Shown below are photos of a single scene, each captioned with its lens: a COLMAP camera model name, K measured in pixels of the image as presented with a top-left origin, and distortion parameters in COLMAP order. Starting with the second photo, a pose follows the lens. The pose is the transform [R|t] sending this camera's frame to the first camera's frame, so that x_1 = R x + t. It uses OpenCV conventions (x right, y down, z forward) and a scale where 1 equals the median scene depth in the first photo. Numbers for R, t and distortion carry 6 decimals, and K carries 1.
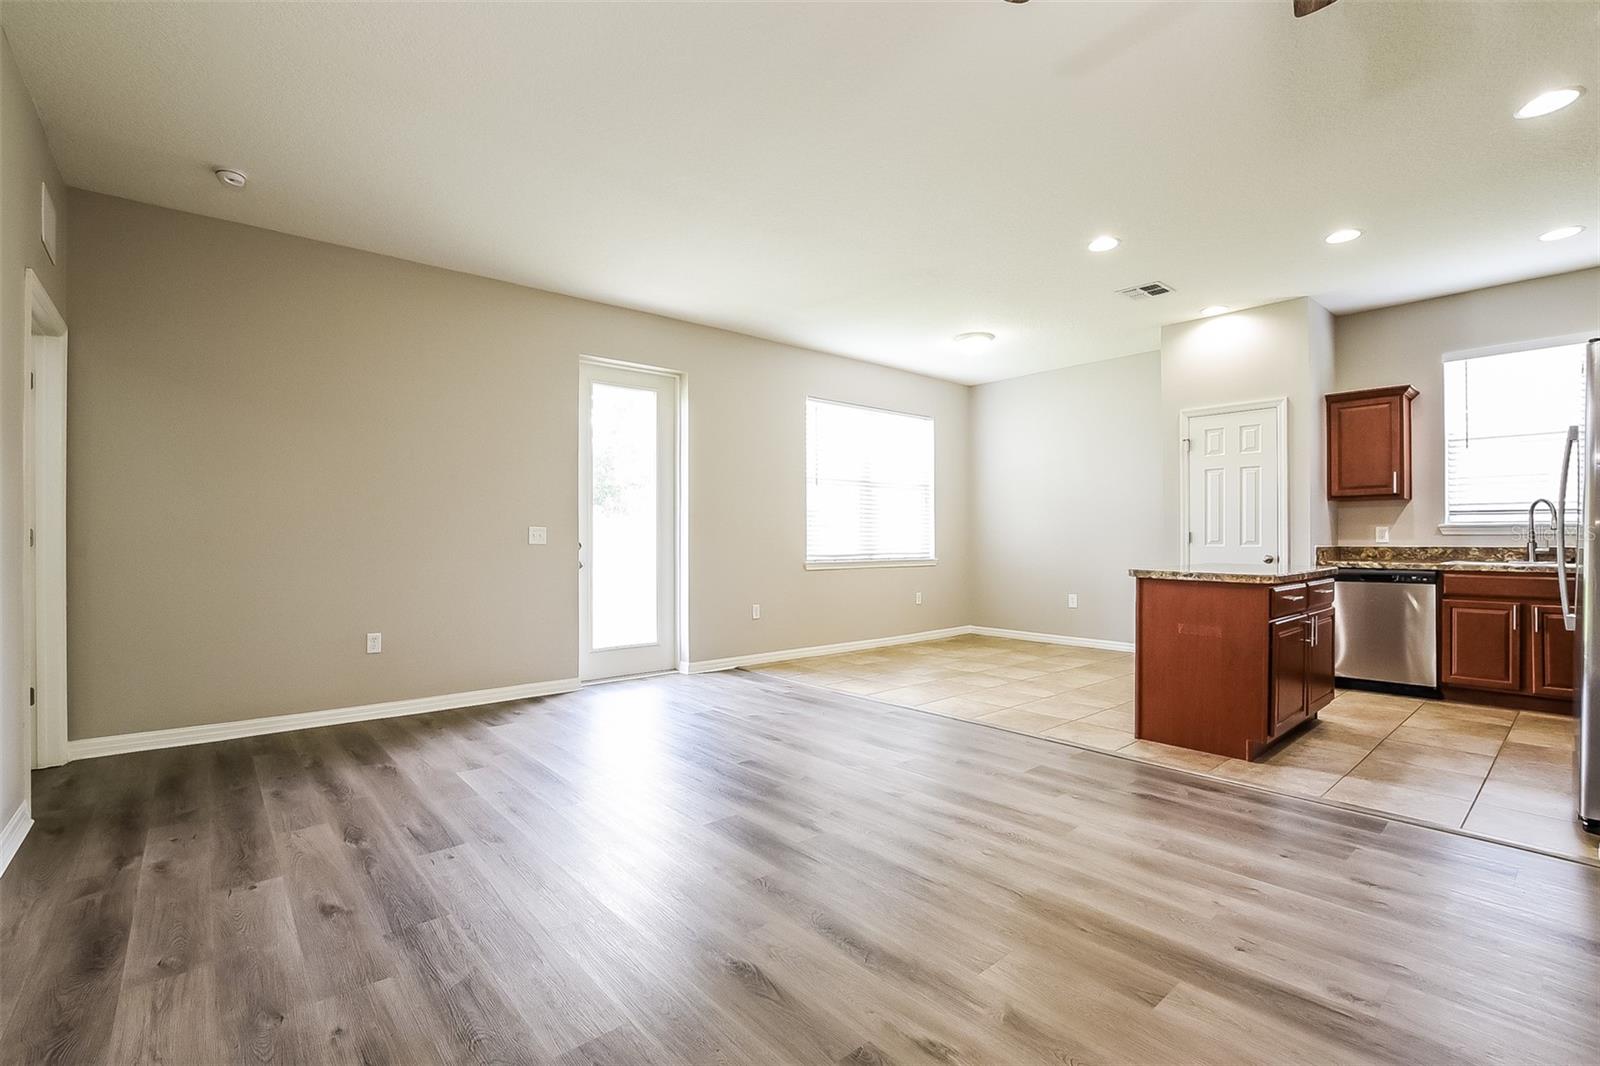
lens RADIAL K [[705.9, 0, 791.5], [0, 705.9, 536.4], [0, 0, 1]] dist [-0.035686, 0.007211]
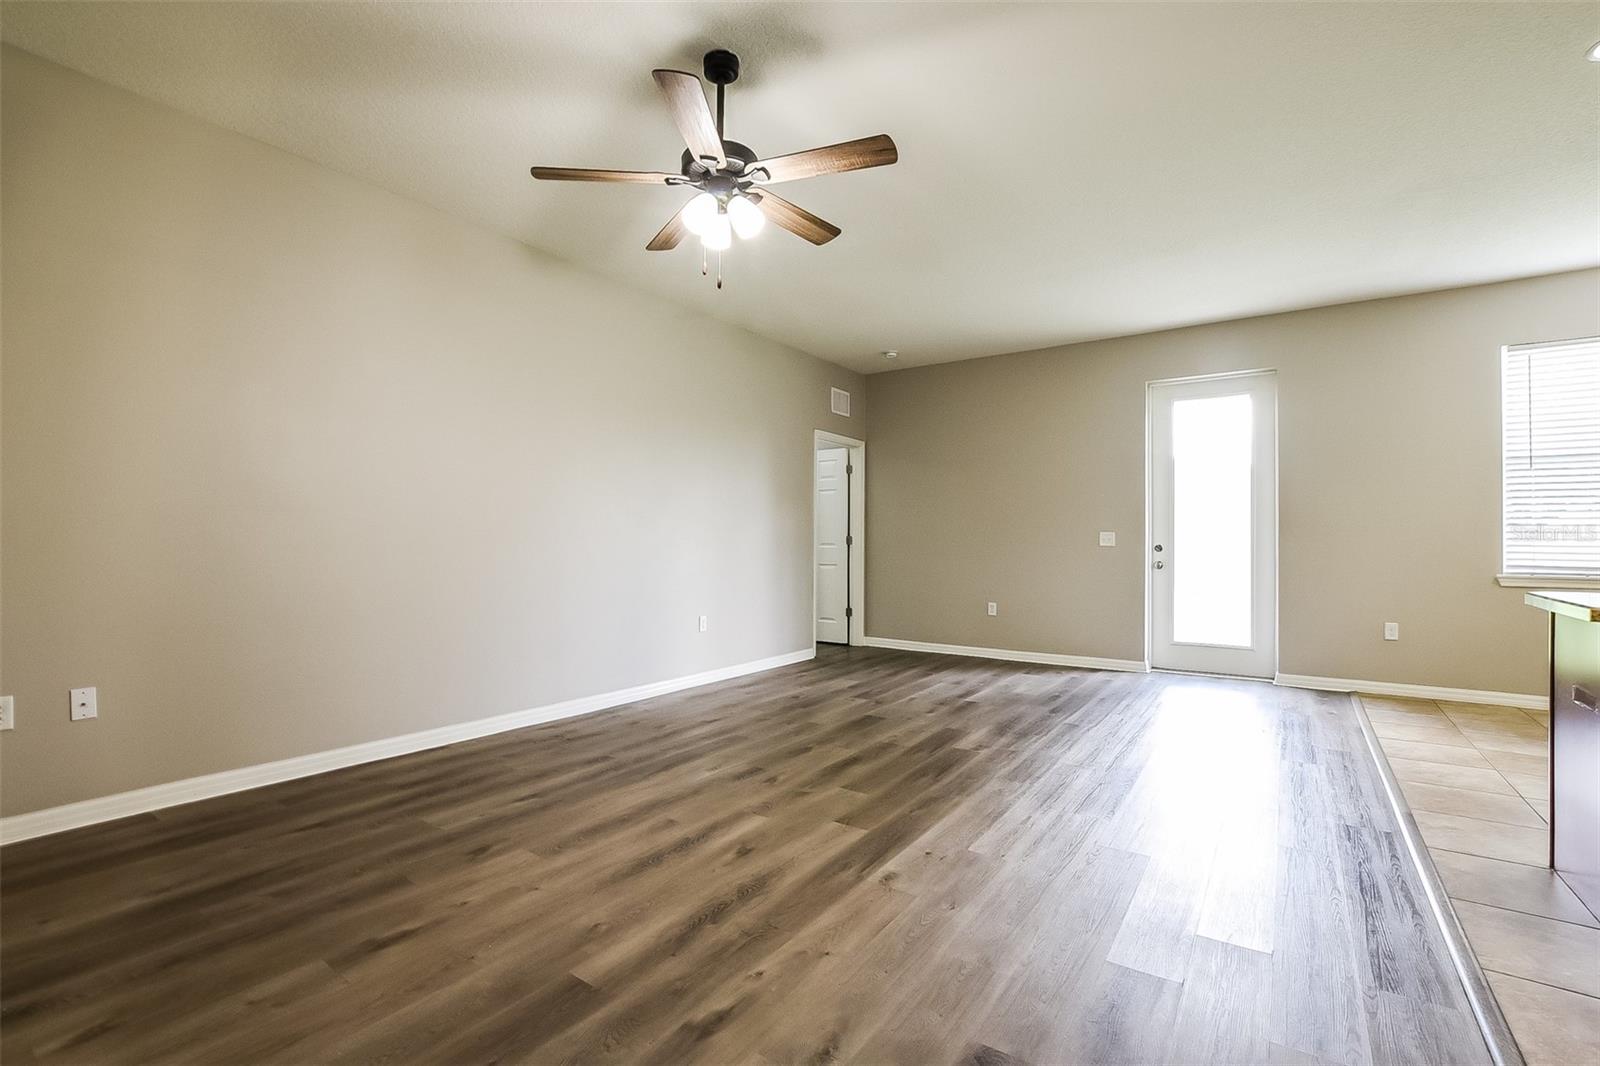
lens RADIAL K [[712.5, 0, 788.5], [0, 712.5, 537.2], [0, 0, 1]] dist [-0.042479, 0.006778]
pose [[0.250201, -0.002948, -0.968189, 0.751952], [-0.000245, 0.999995, -0.003108, -0.000294], [0.968194, 0.001015, 0.250199, 0.161486]]
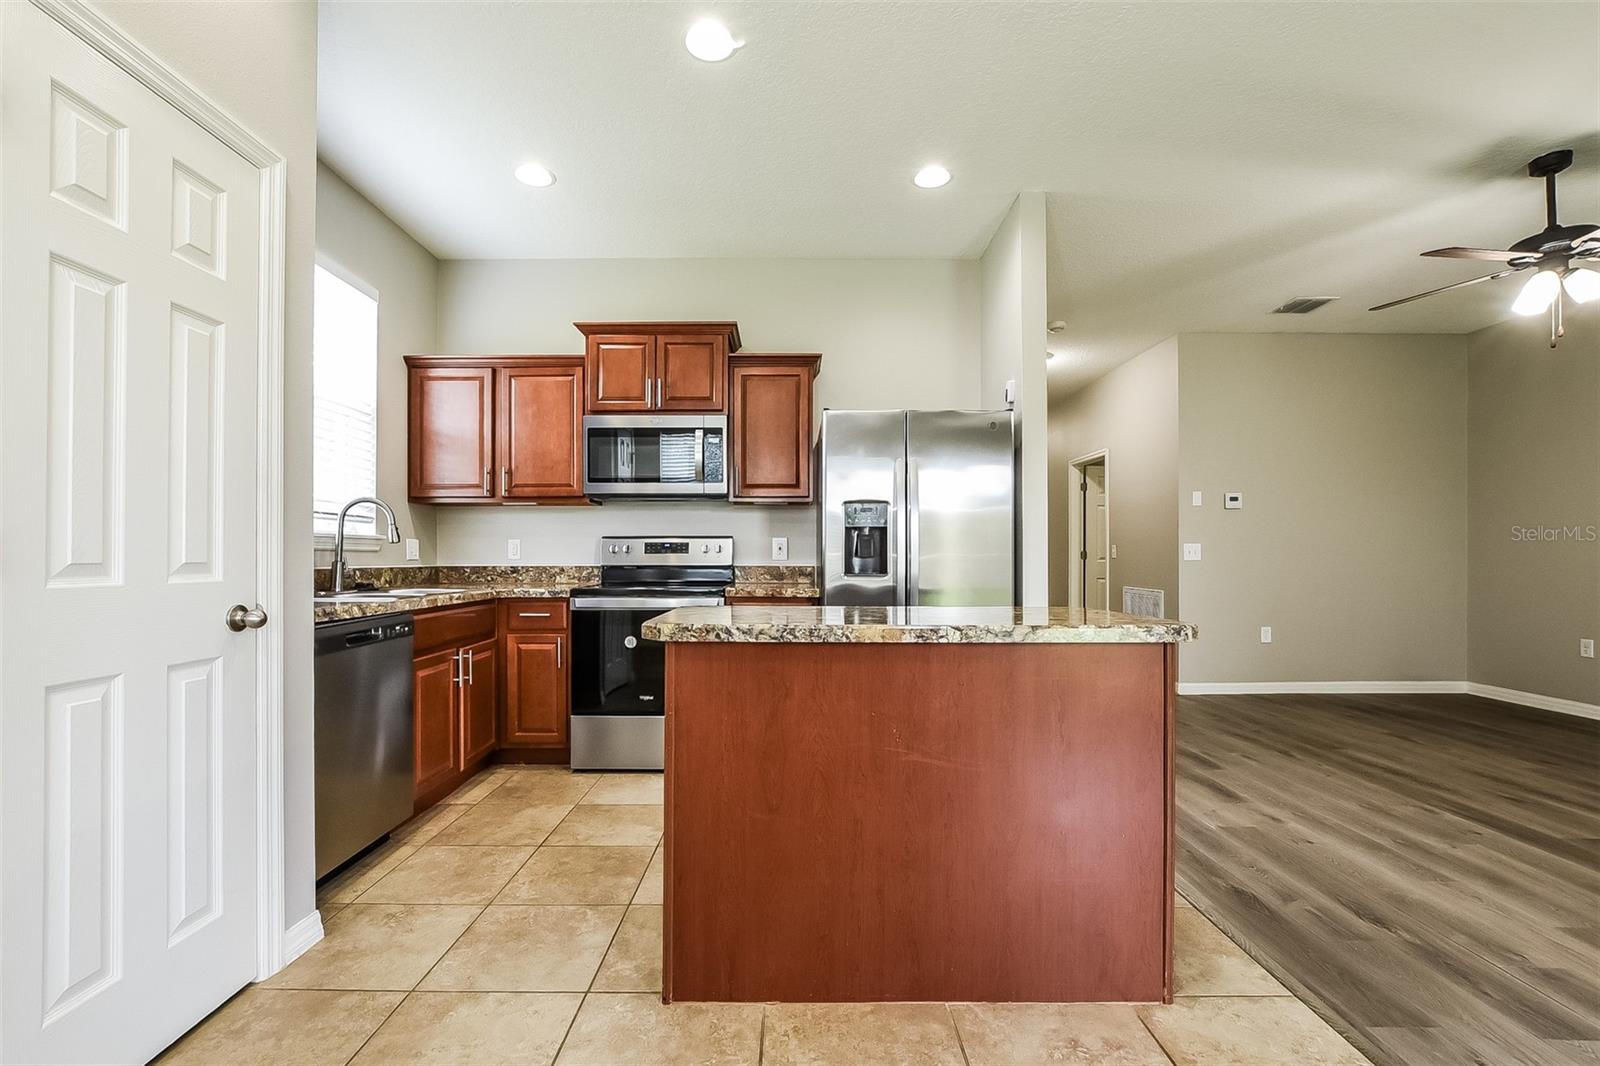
lens RADIAL K [[709.5, 0, 780.1], [0, 709.5, 552.3], [0, 0, 1]] dist [-0.019587, 0.007075]
pose [[-0.759165, 0.003901, 0.650887, 0.321137], [-0.001576, 0.999968, -0.007830, 0.004391], [-0.650896, -0.006970, -0.759135, 1.240284]]
